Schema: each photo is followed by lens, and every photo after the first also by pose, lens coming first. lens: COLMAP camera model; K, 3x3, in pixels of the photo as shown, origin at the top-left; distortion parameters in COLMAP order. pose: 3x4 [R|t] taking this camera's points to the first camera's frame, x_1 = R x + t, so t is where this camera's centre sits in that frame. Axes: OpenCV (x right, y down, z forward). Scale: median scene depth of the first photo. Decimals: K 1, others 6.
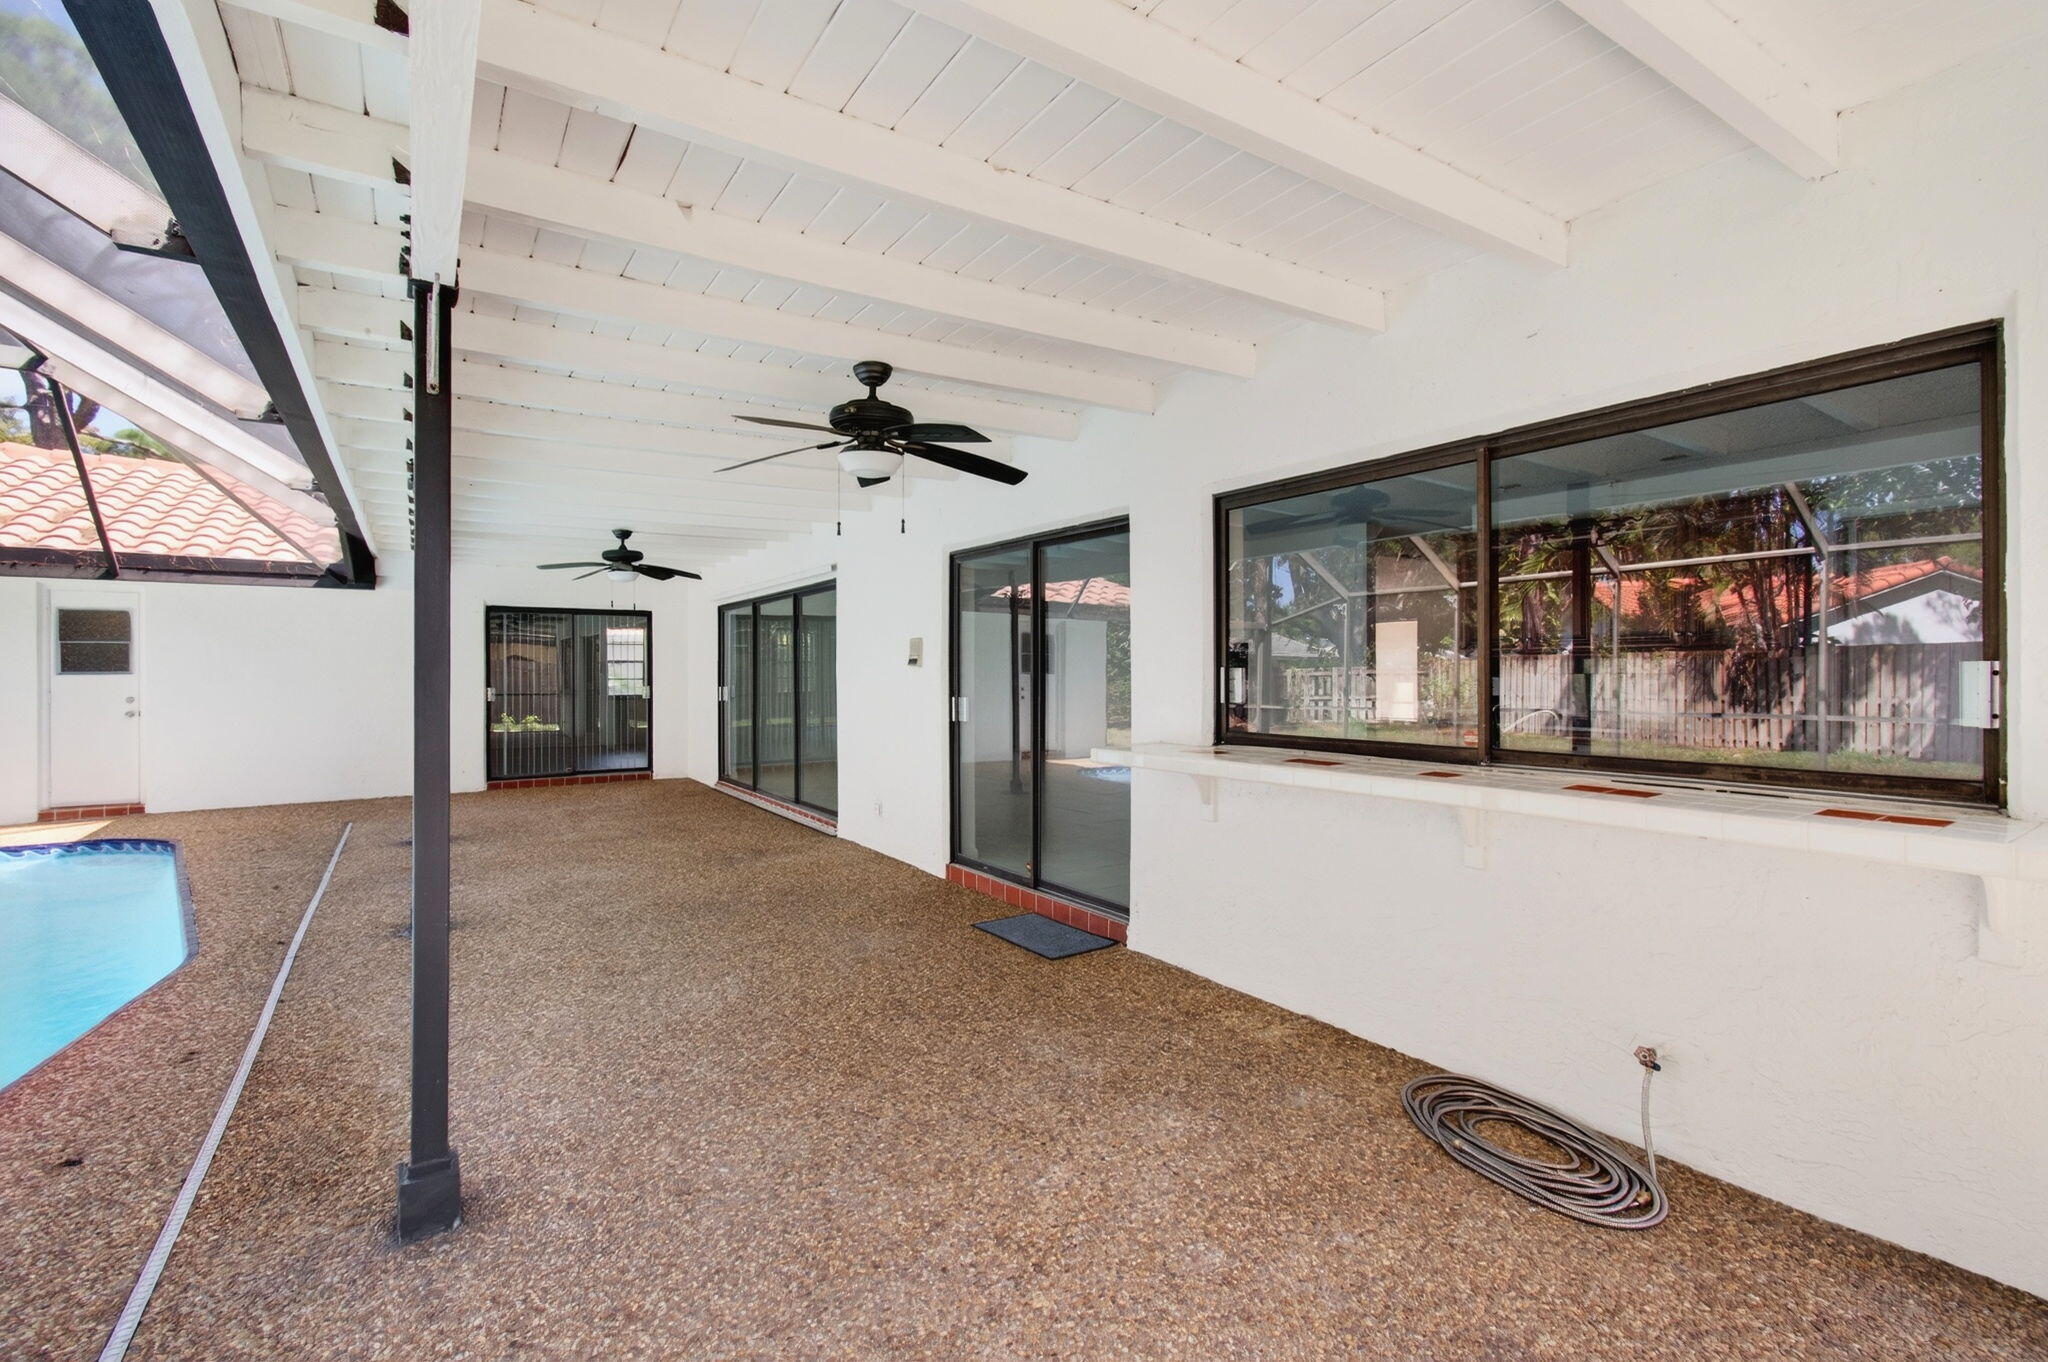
lens RADIAL K [[902.0, 0, 1021.1], [0, 902.0, 672.3], [0, 0, 1]] dist [-0.000610, 0.001021]
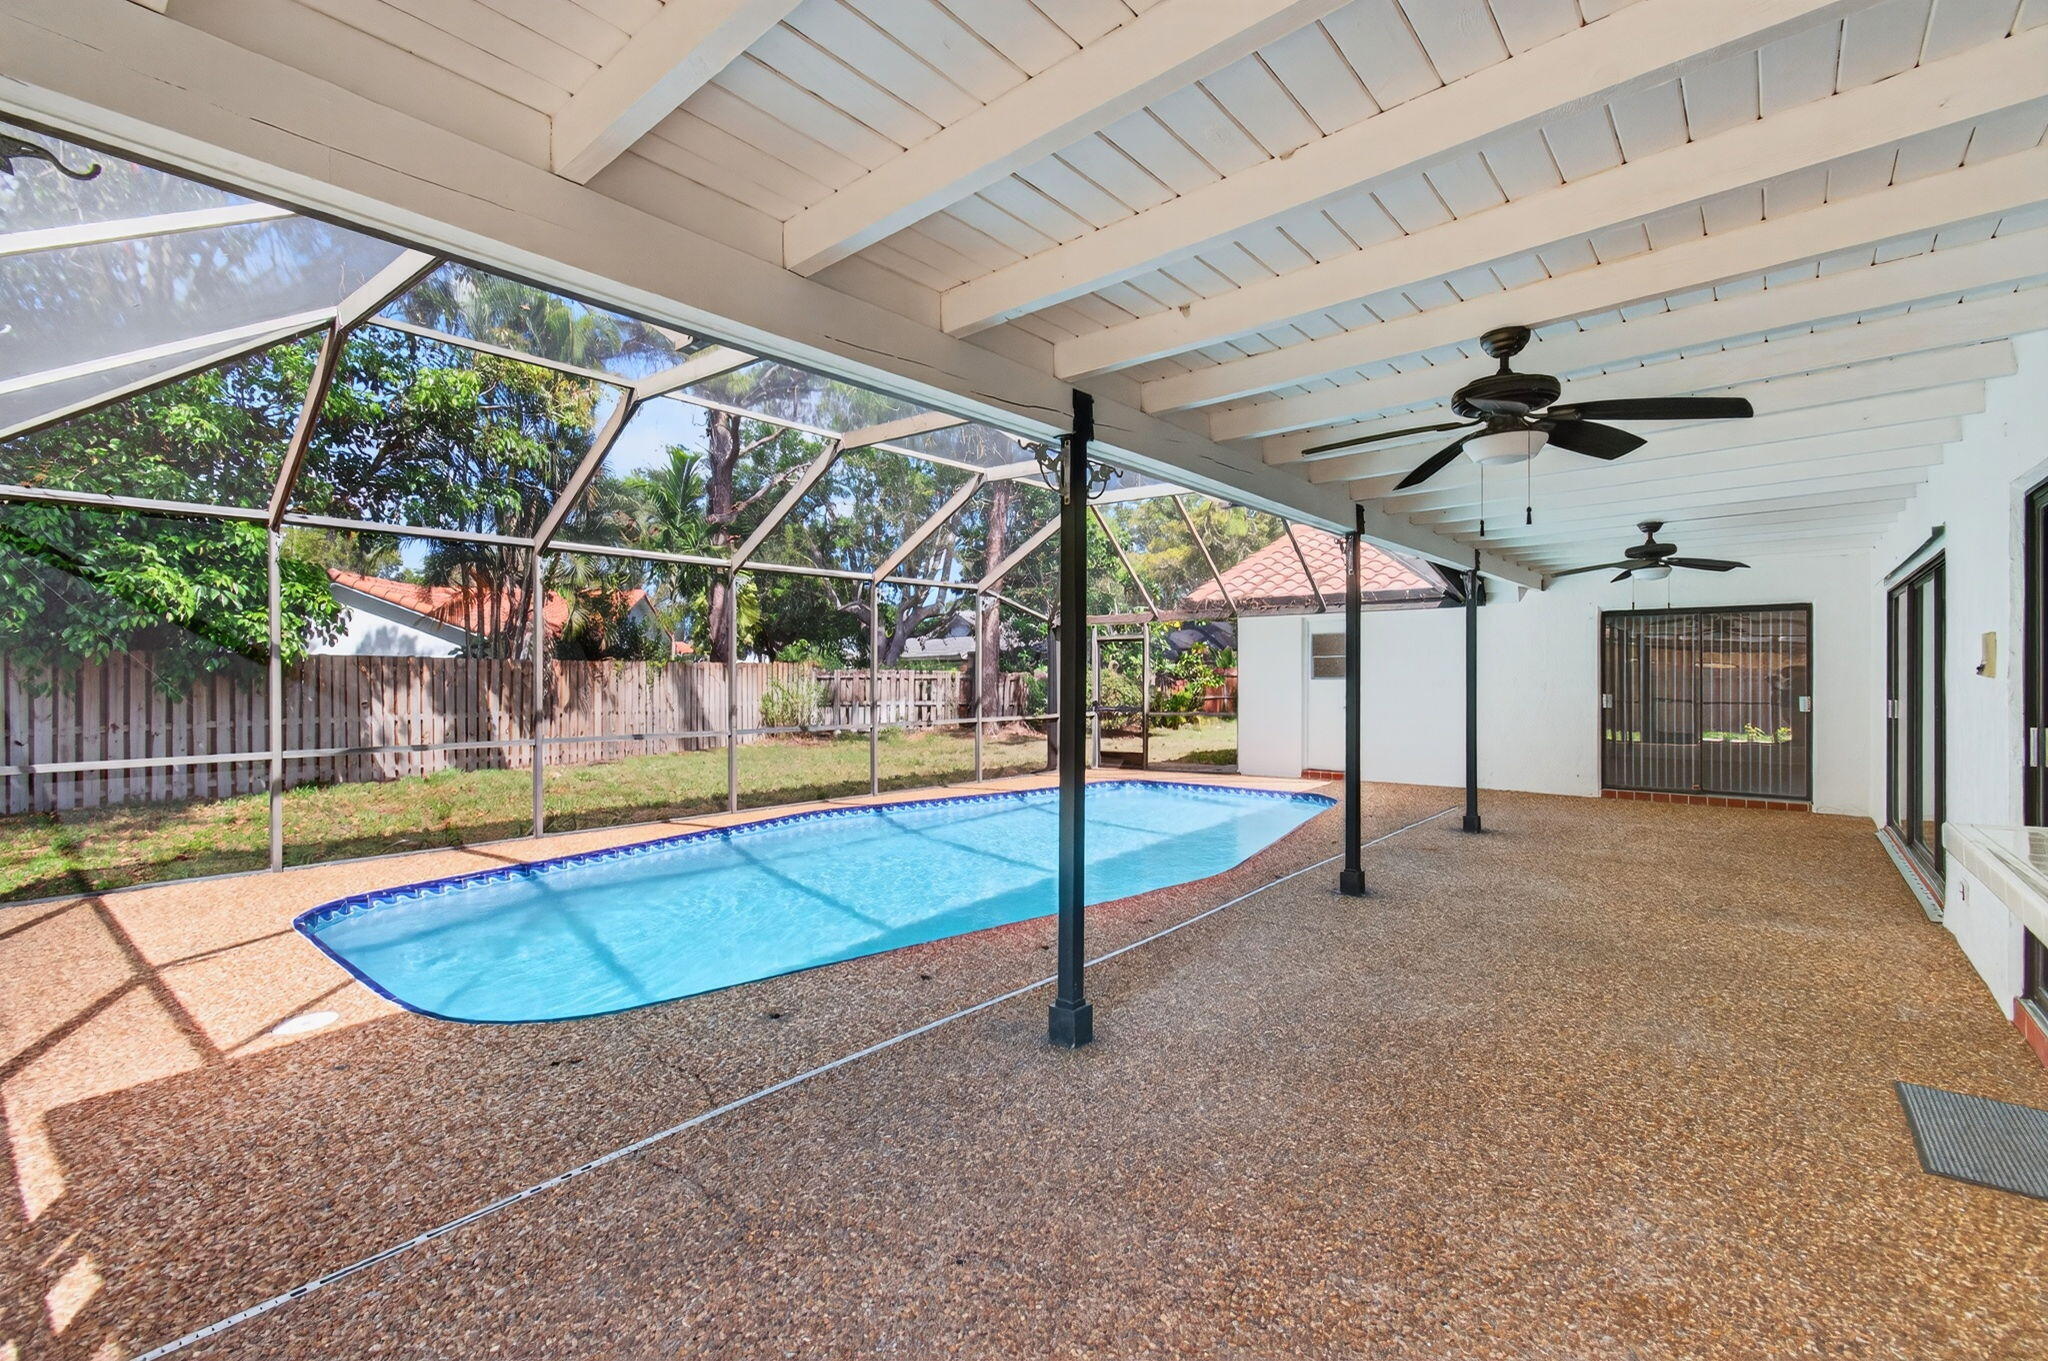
lens RADIAL K [[902.0, 0, 1021.1], [0, 902.0, 671.8], [0, 0, 1]] dist [-0.000610, 0.001021]
pose [[0.290027, -0.002526, -0.957015, 0.420396], [-0.001218, 0.999995, -0.003009, -0.009313], [0.957018, 0.002038, 0.290022, 0.246543]]
